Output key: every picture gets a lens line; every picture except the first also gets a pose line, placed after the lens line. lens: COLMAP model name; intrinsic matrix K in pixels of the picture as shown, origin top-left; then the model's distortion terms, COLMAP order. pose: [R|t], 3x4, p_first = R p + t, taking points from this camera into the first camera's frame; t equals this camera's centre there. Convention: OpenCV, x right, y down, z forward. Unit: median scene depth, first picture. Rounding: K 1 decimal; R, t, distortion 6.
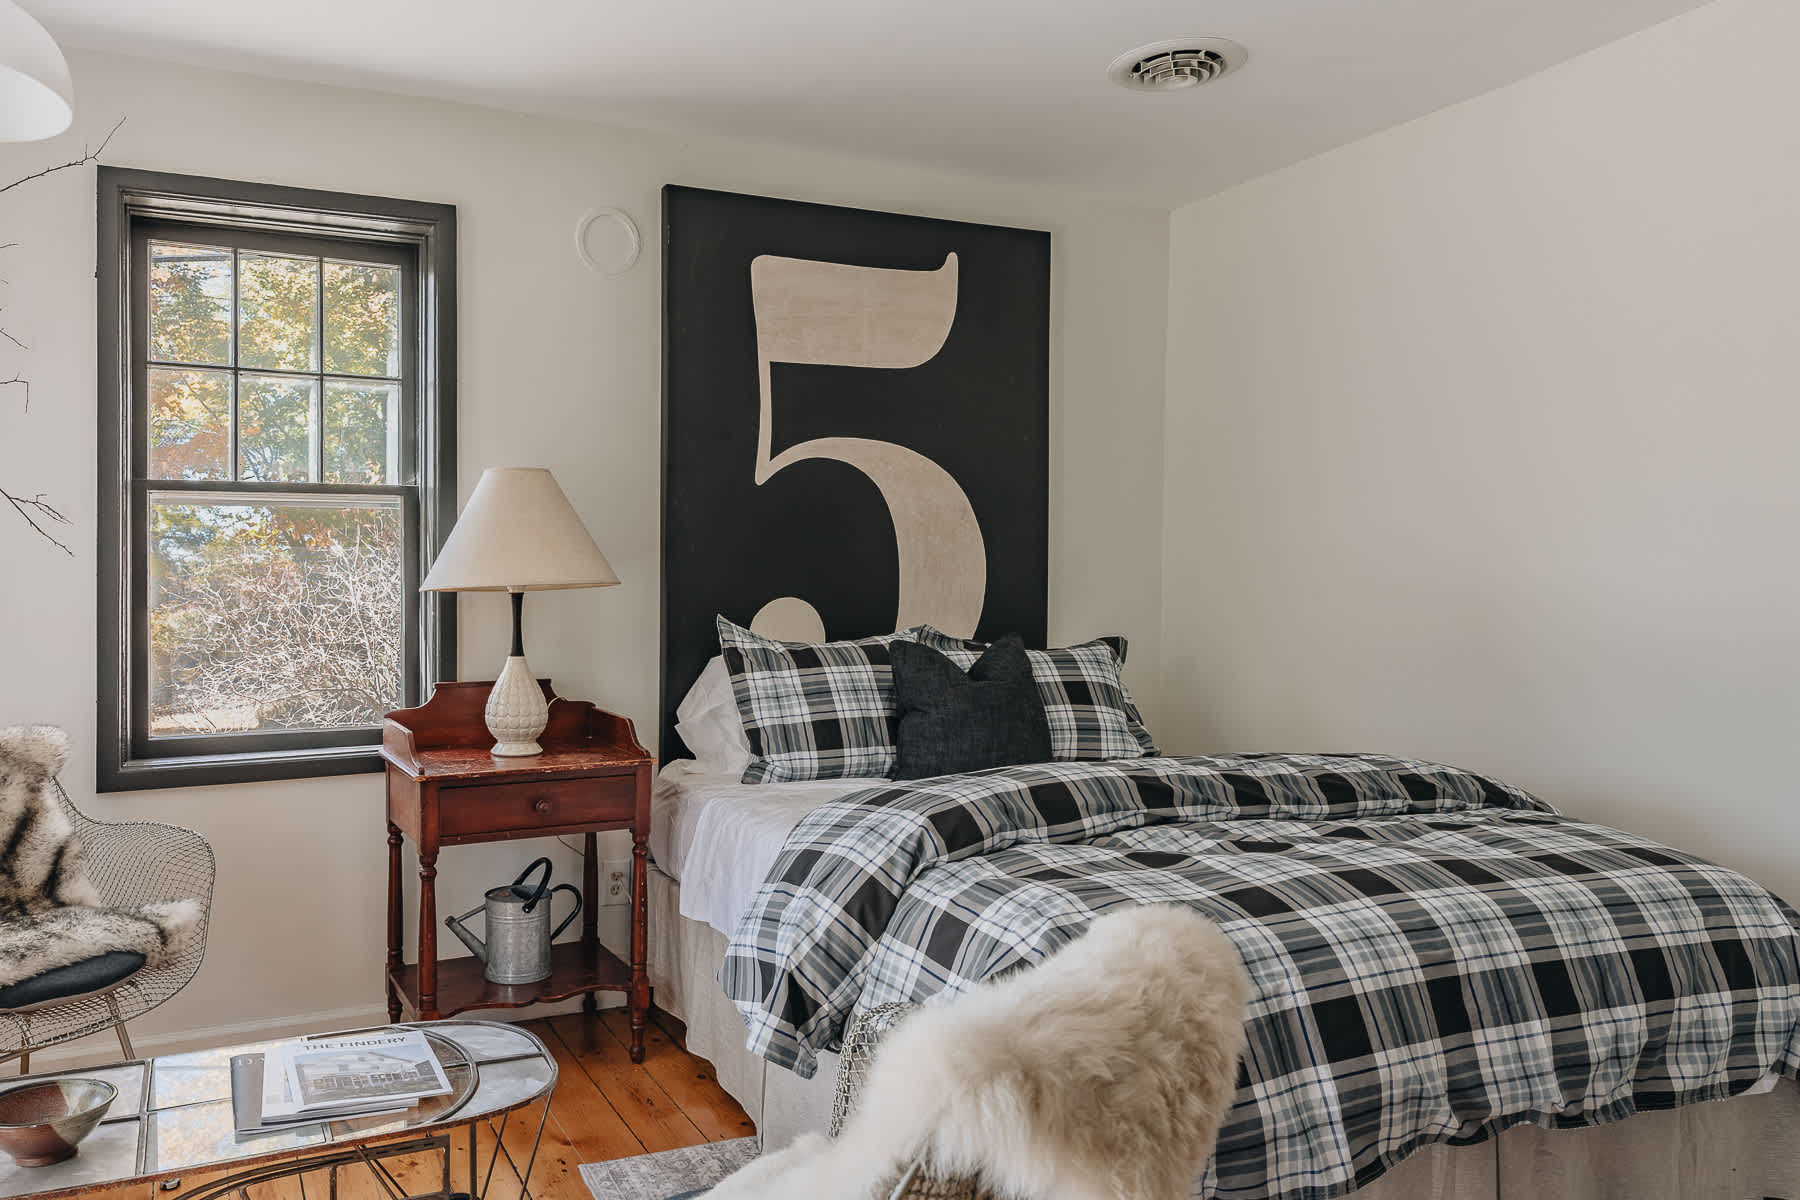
lens RADIAL K [[1204.9, 0, 900.0], [0, 1204.9, 600.0], [0, 0, 1]] dist [0.005930, 0.002912]
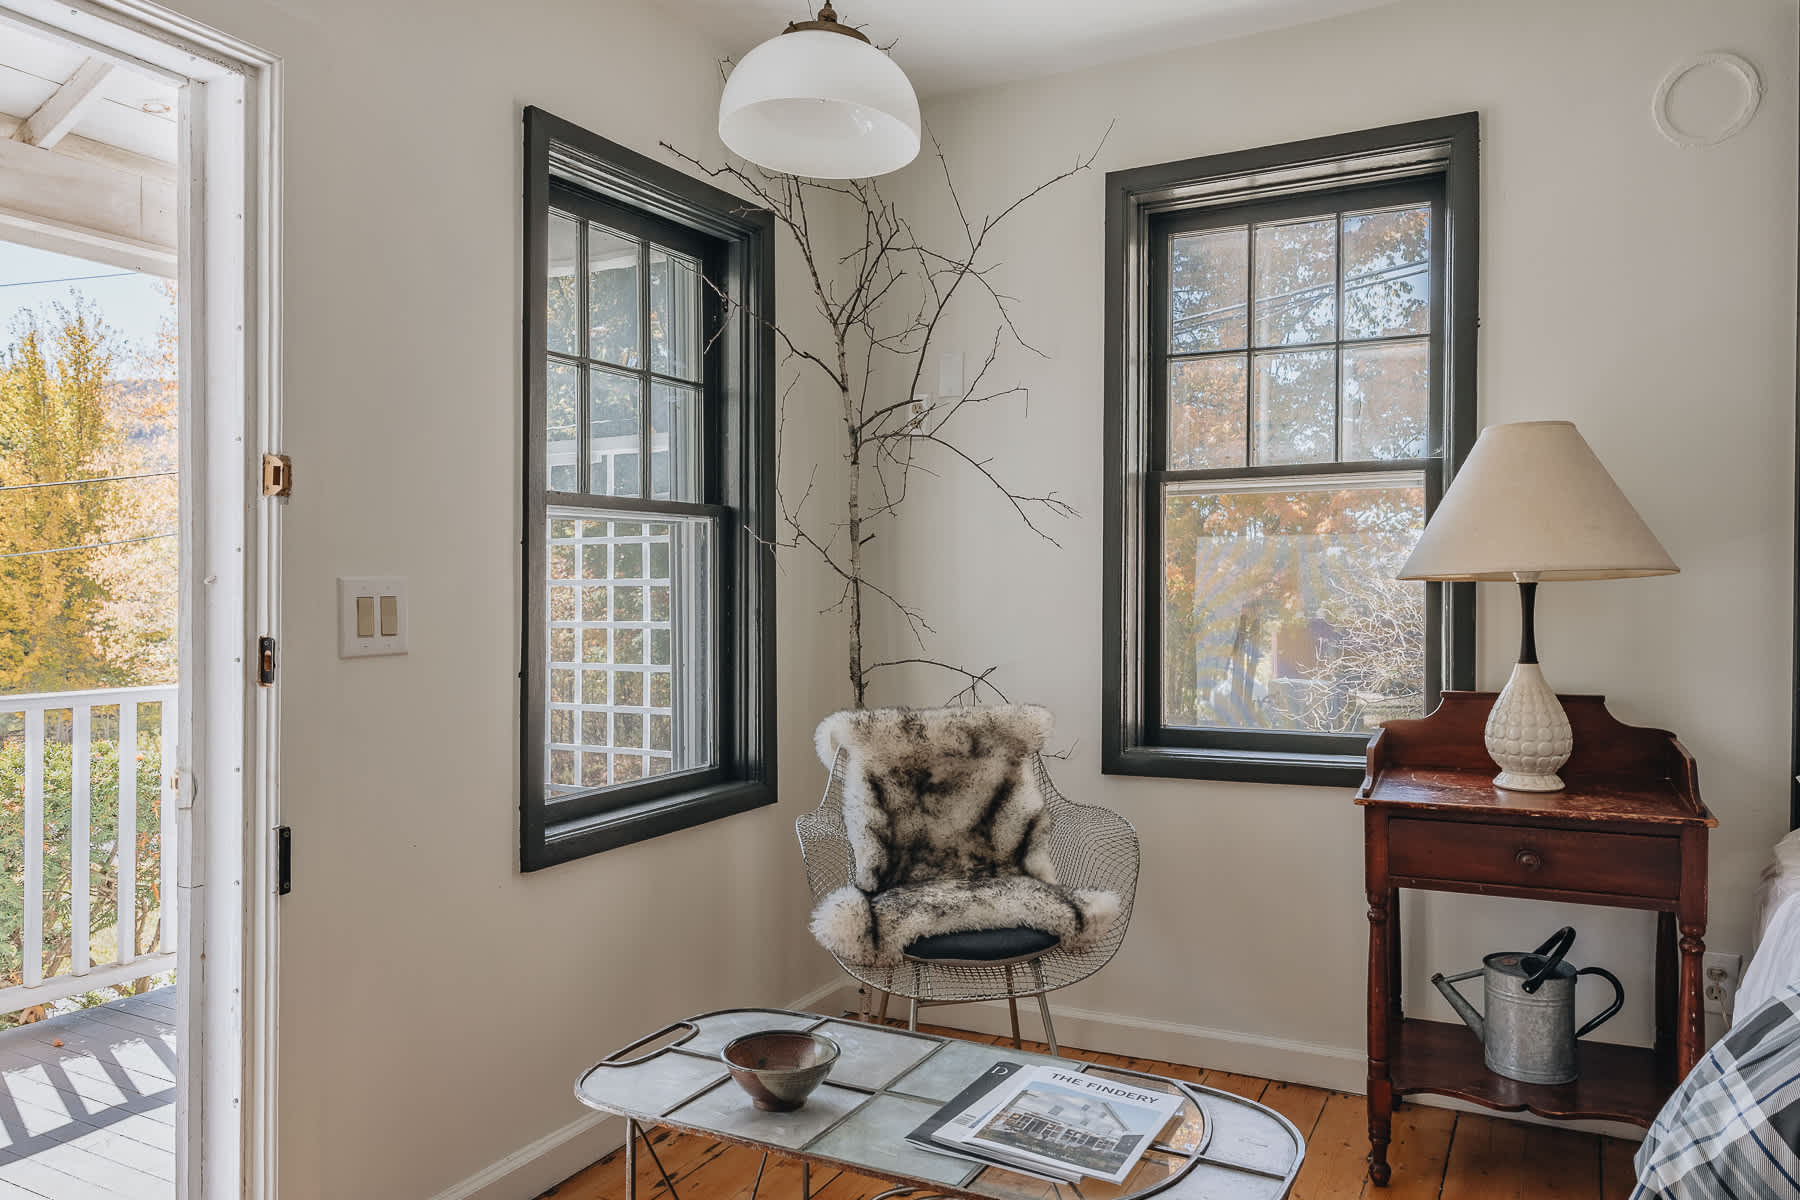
lens RADIAL K [[1295.5, 0, 900.0], [0, 1295.5, 600.0], [0, 0, 1]] dist [0.004887, -0.004612]
pose [[0.592934, 0.008028, -0.805211, 0.126884], [-0.005913, 0.999967, 0.005615, 0.003450], [0.805229, 0.001431, 0.592962, 0.181654]]
